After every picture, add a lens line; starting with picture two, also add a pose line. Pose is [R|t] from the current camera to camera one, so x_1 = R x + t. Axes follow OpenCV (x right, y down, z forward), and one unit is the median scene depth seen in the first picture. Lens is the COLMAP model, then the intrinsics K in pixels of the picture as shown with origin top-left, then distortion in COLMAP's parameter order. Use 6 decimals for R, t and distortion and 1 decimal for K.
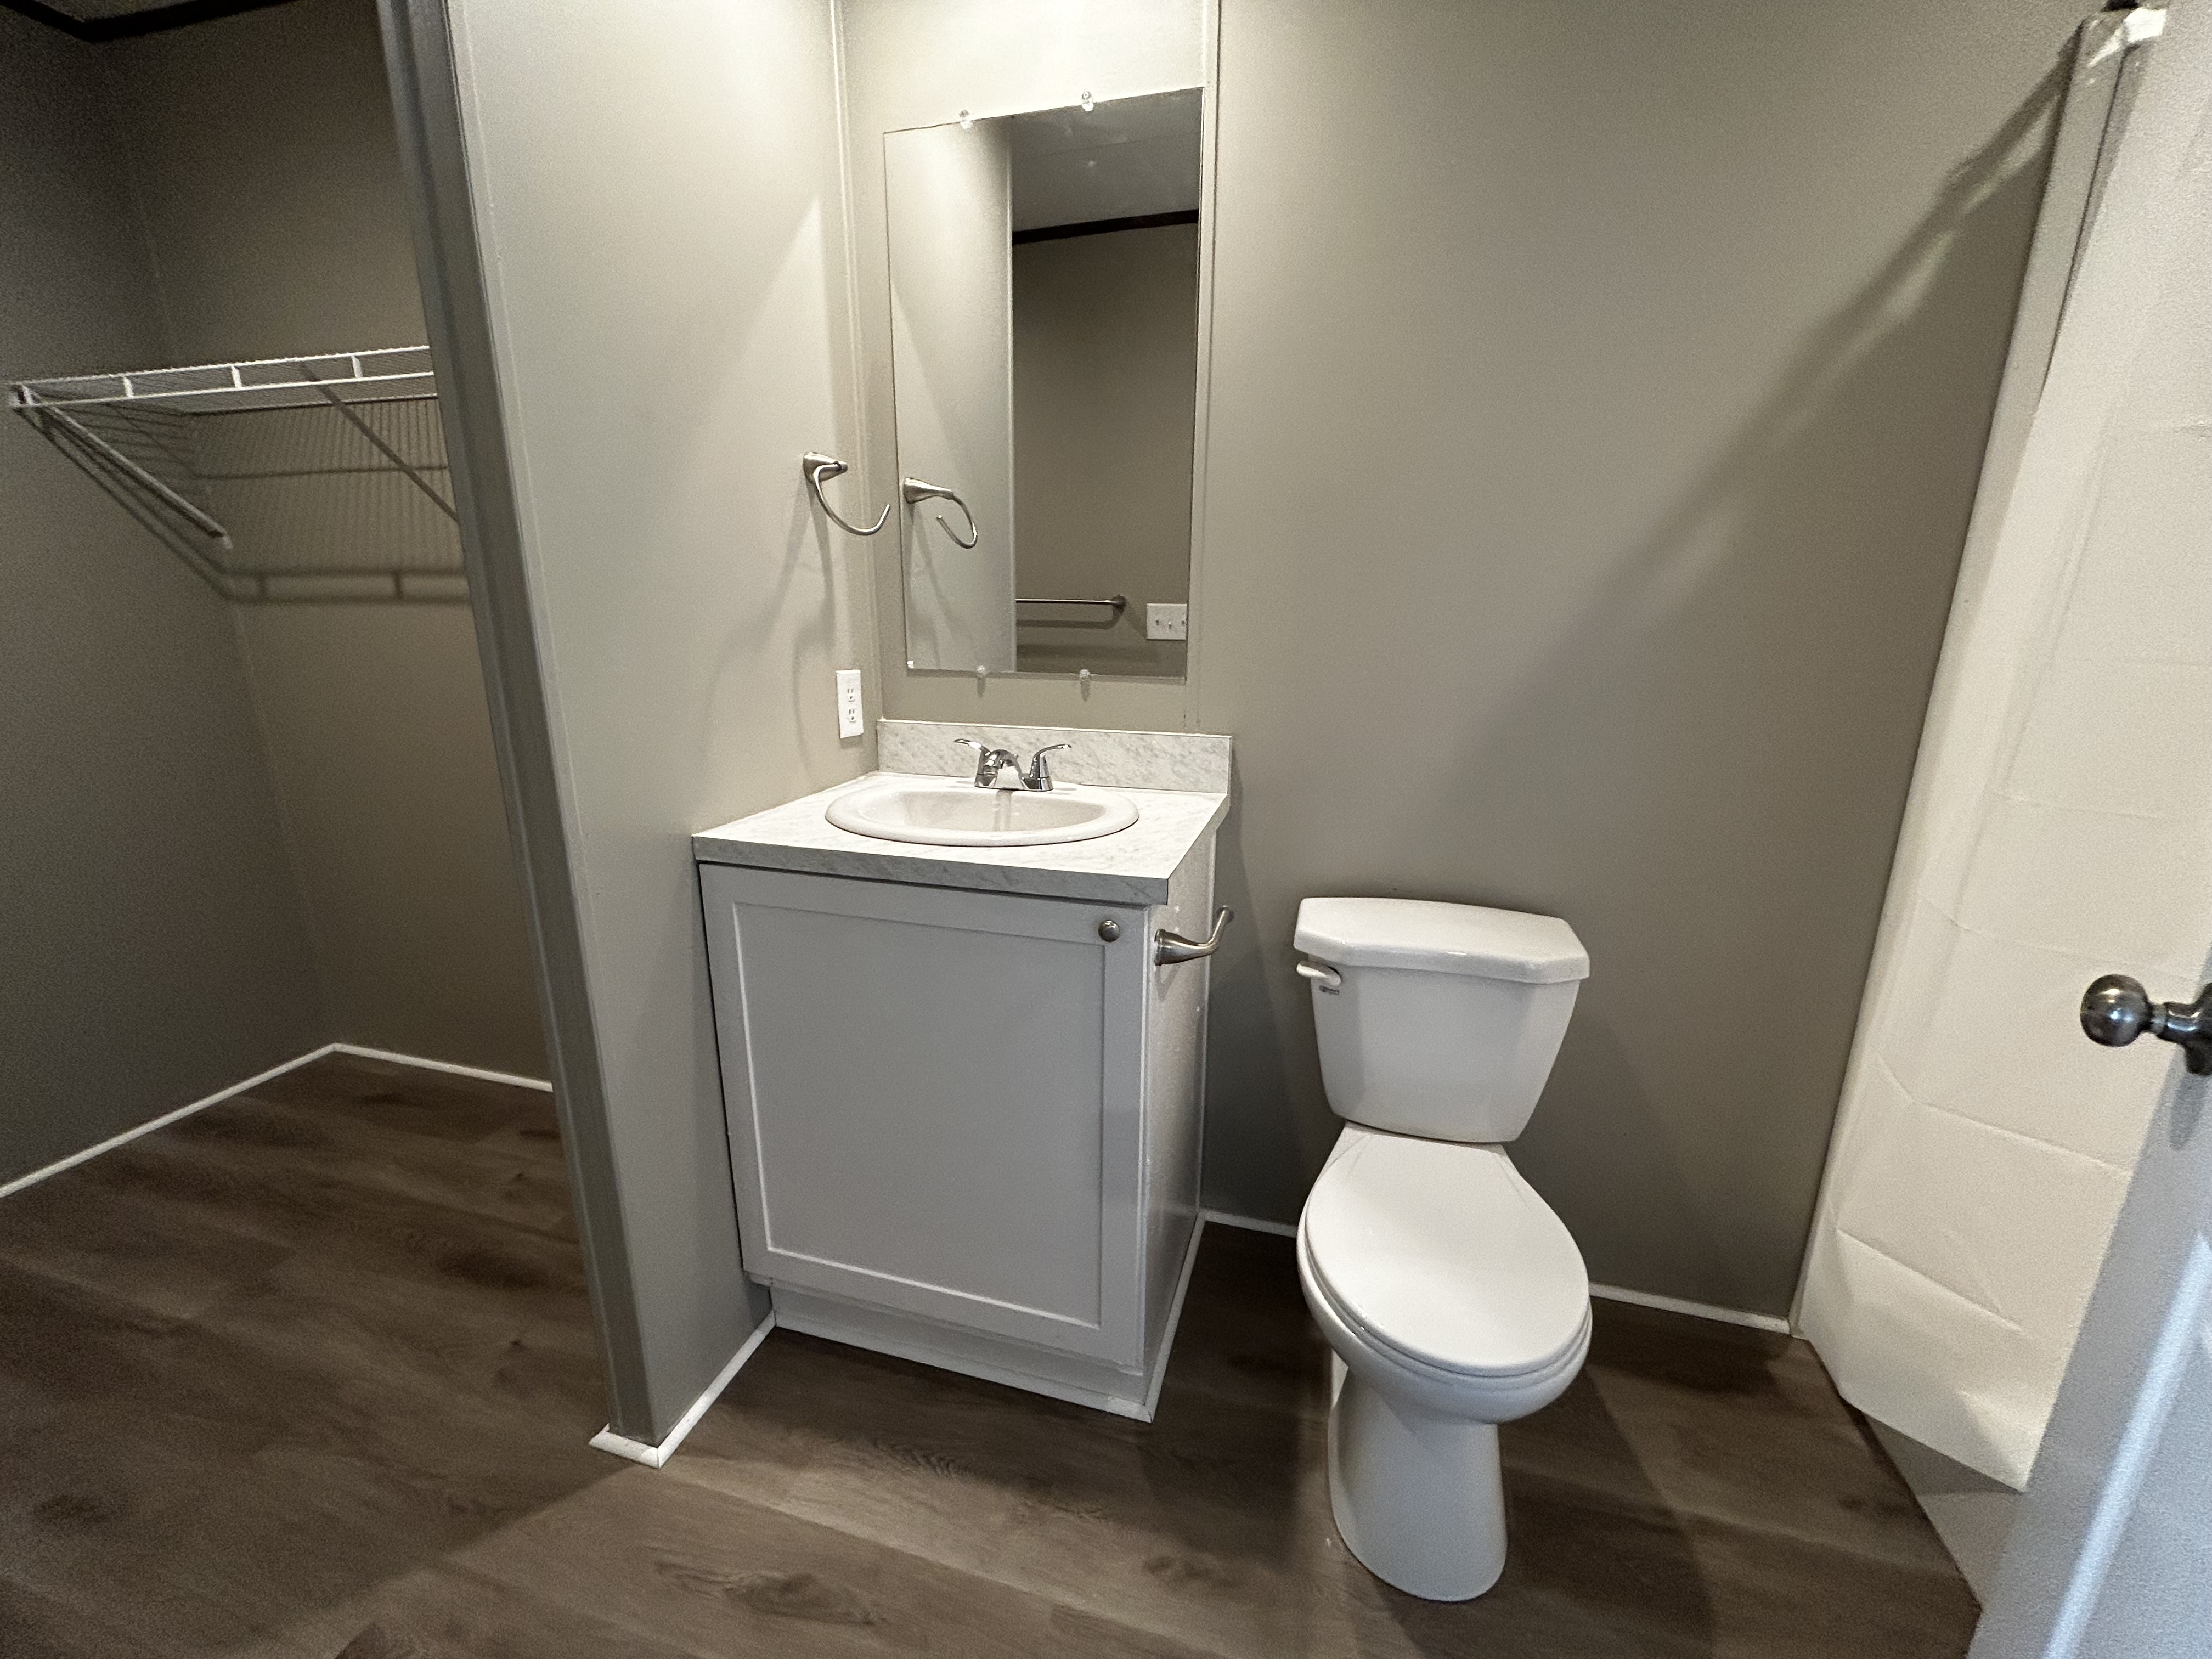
lens RADIAL K [[926.4, 0, 1106.0], [0, 926.4, 829.5], [0, 0, 1]] dist [0.005574, -0.000111]
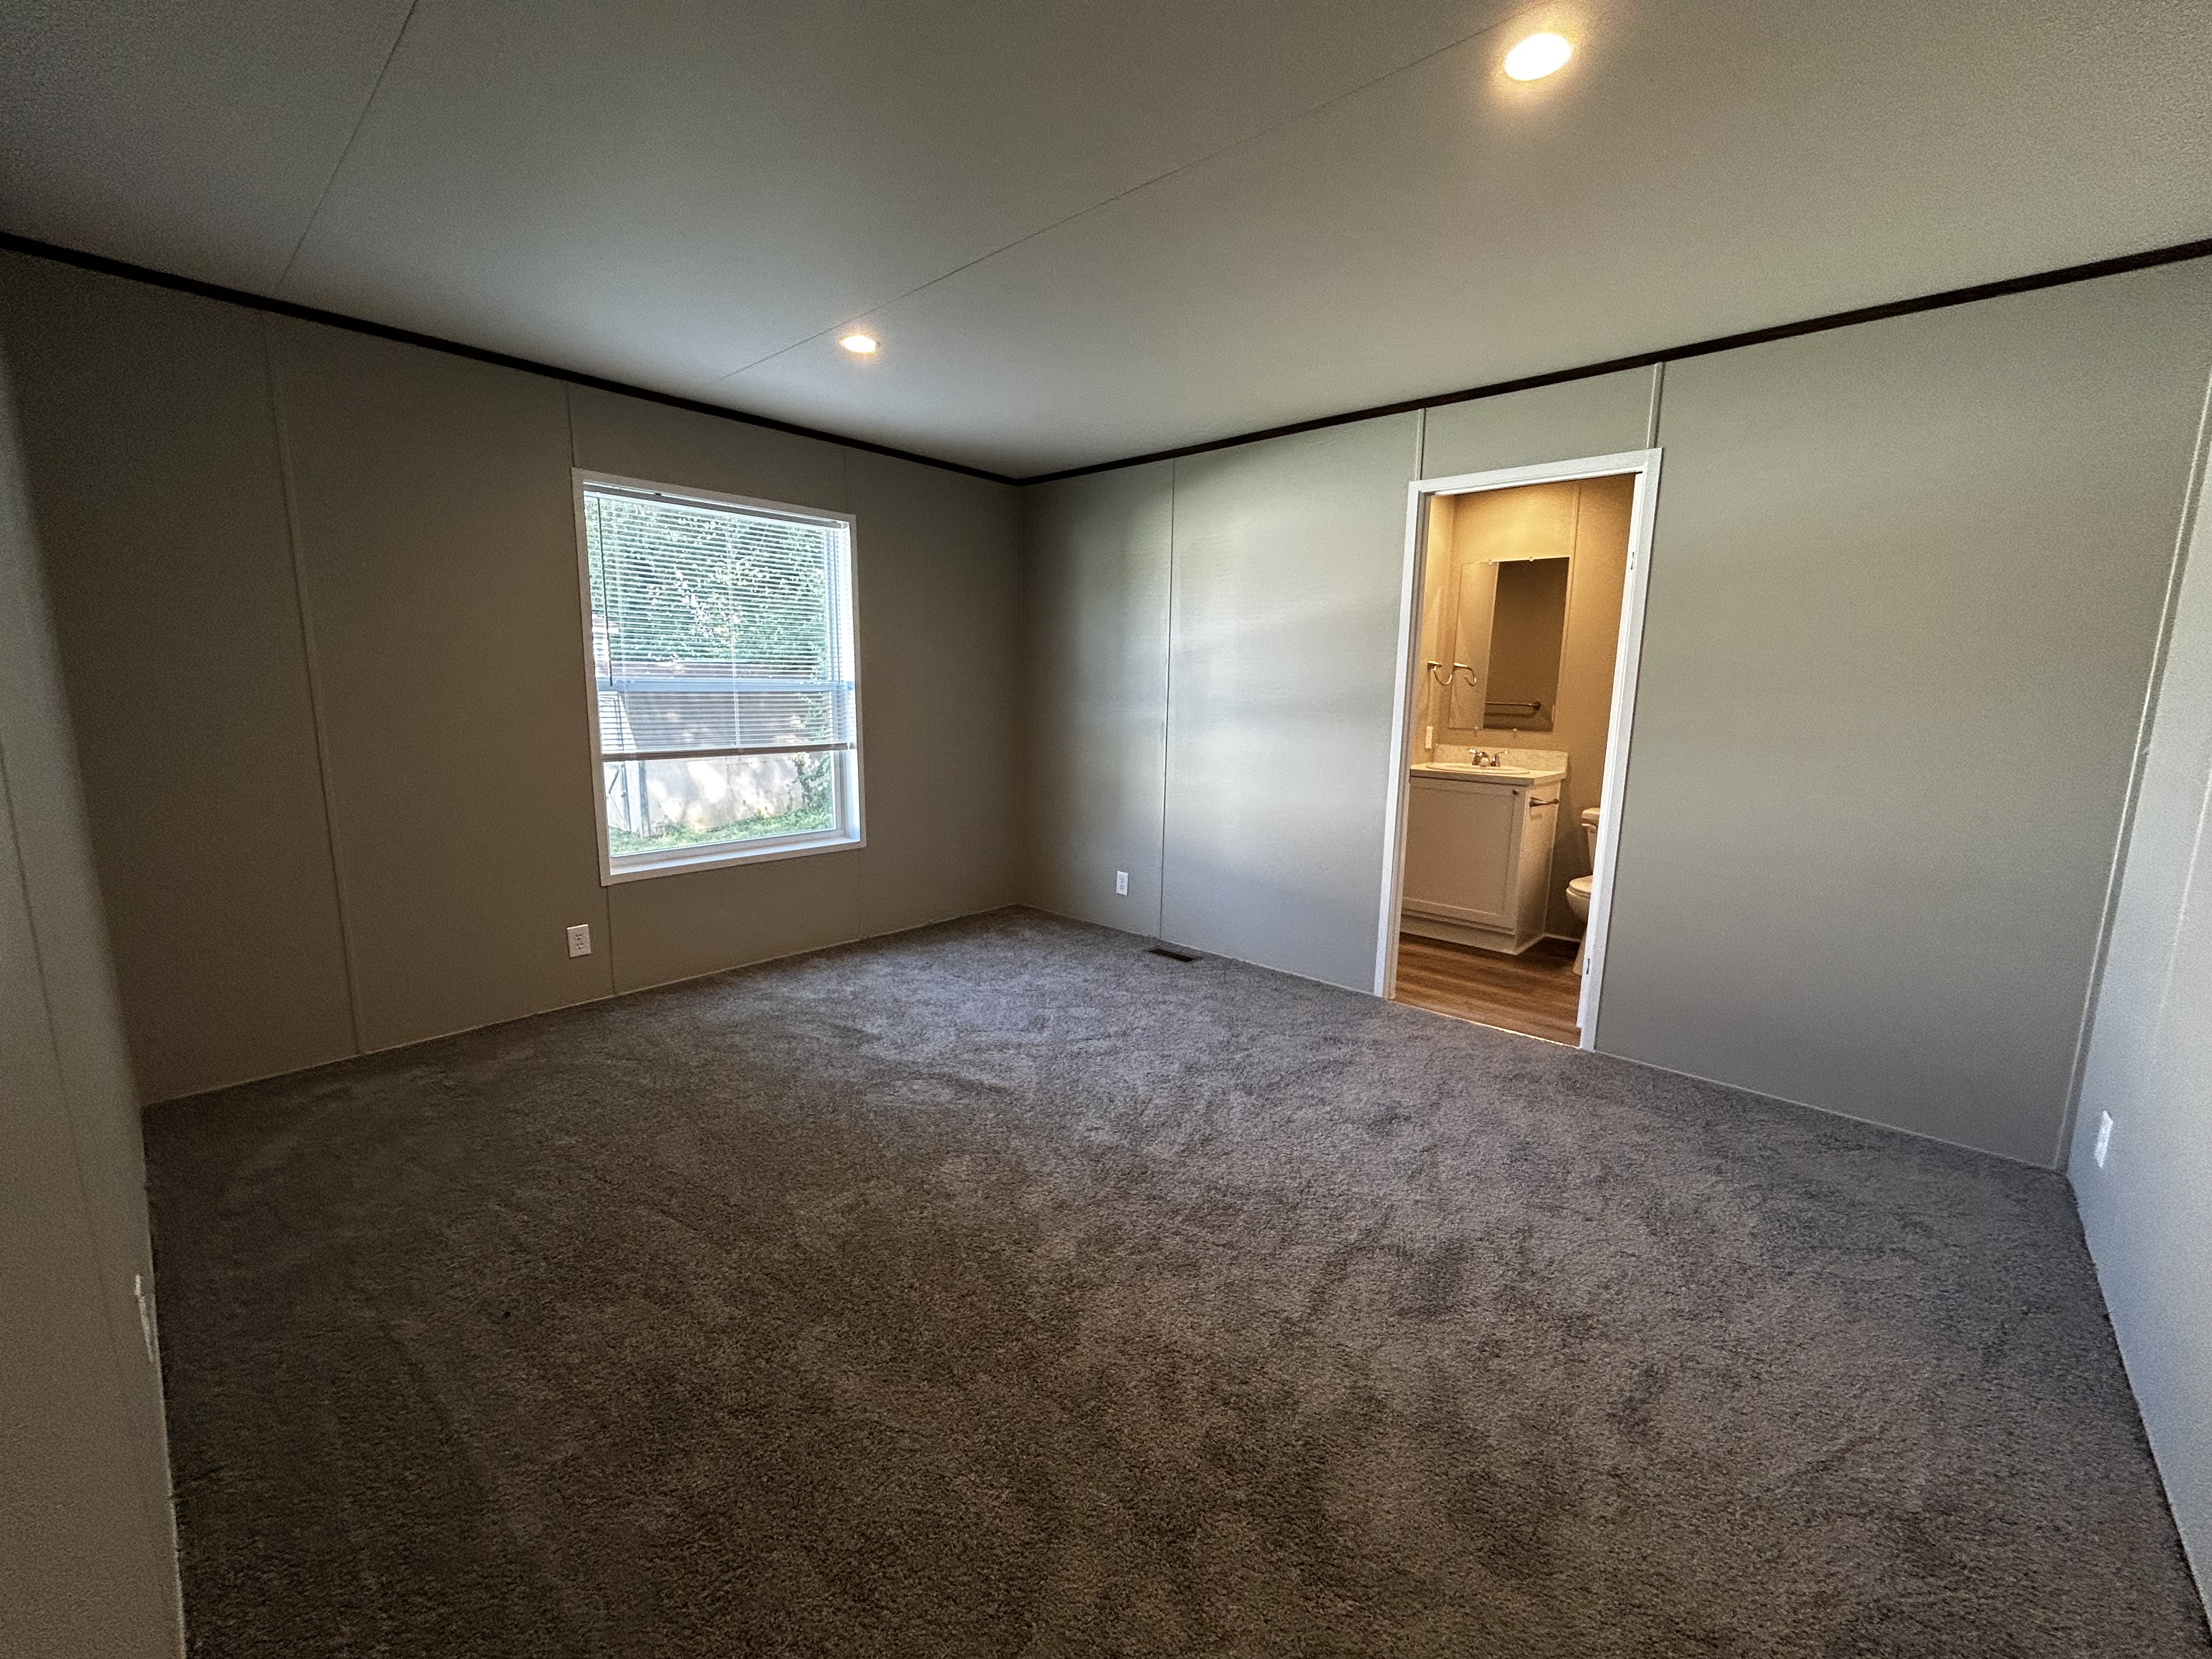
lens RADIAL K [[926.4, 0, 1106.0], [0, 926.4, 829.5], [0, 0, 1]] dist [0.005574, -0.000111]
pose [[0.904805, 0.081025, -0.418047, 0.061842], [-0.120030, 0.990451, -0.067820, 0.529971], [0.408560, 0.111542, 0.905890, -2.293995]]
